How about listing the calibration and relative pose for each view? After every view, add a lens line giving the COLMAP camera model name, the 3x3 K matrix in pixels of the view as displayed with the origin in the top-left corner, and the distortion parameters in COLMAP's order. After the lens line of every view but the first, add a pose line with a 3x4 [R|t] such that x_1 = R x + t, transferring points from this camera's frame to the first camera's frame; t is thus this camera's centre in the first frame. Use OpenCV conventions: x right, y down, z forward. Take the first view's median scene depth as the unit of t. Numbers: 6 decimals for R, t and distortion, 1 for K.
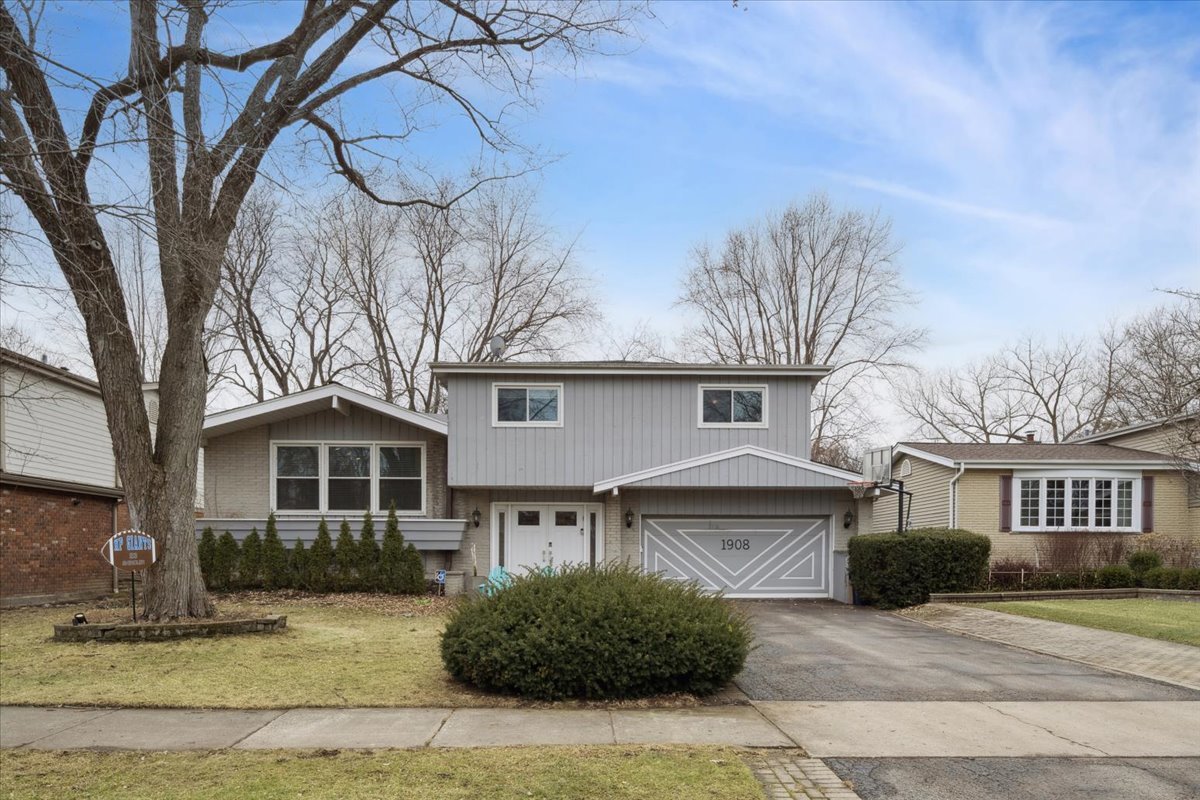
lens RADIAL K [[828.6, 0, 599.0], [0, 828.6, 429.5], [0, 0, 1]] dist [0.004661, 0.001065]
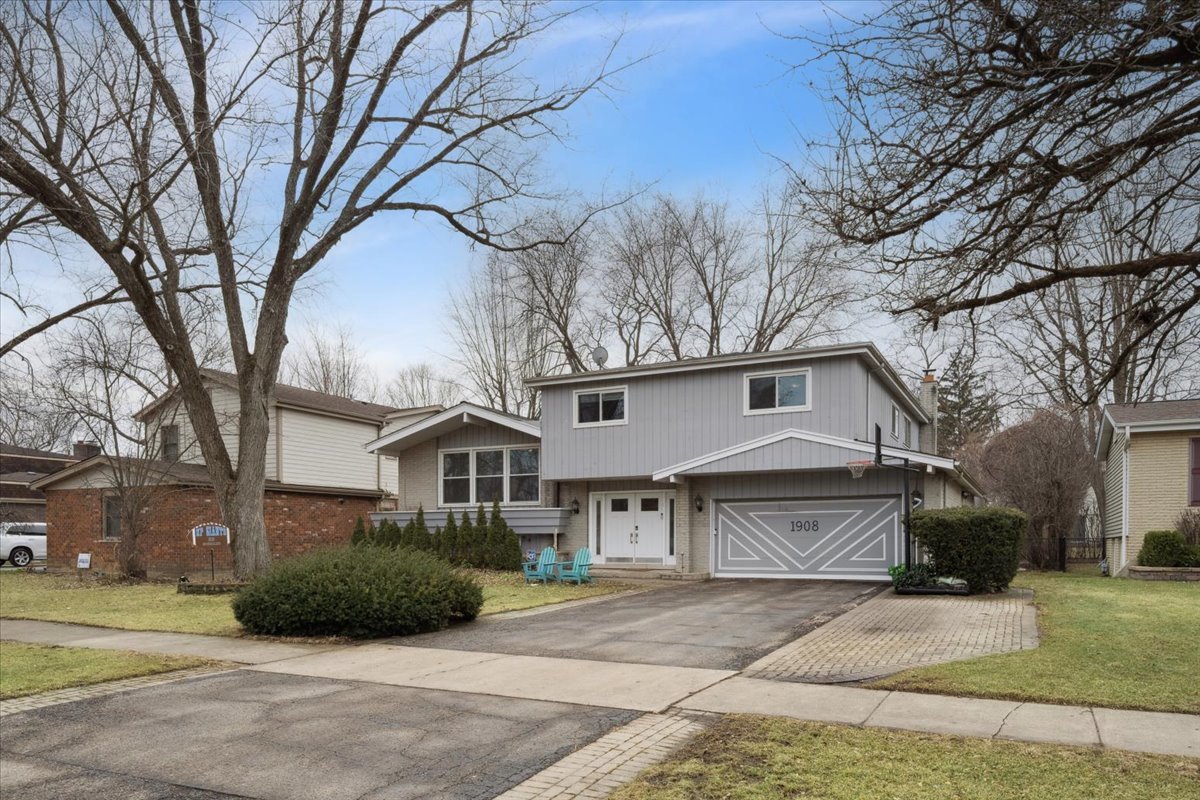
lens RADIAL K [[819.9, 0, 600.0], [0, 819.9, 400.0], [0, 0, 1]] dist [0.003346, 0.001581]
pose [[0.874941, -0.085881, -0.476553, 0.451485], [0.077738, 0.996294, -0.036820, 0.002588], [0.477949, -0.004831, 0.878374, -0.002334]]
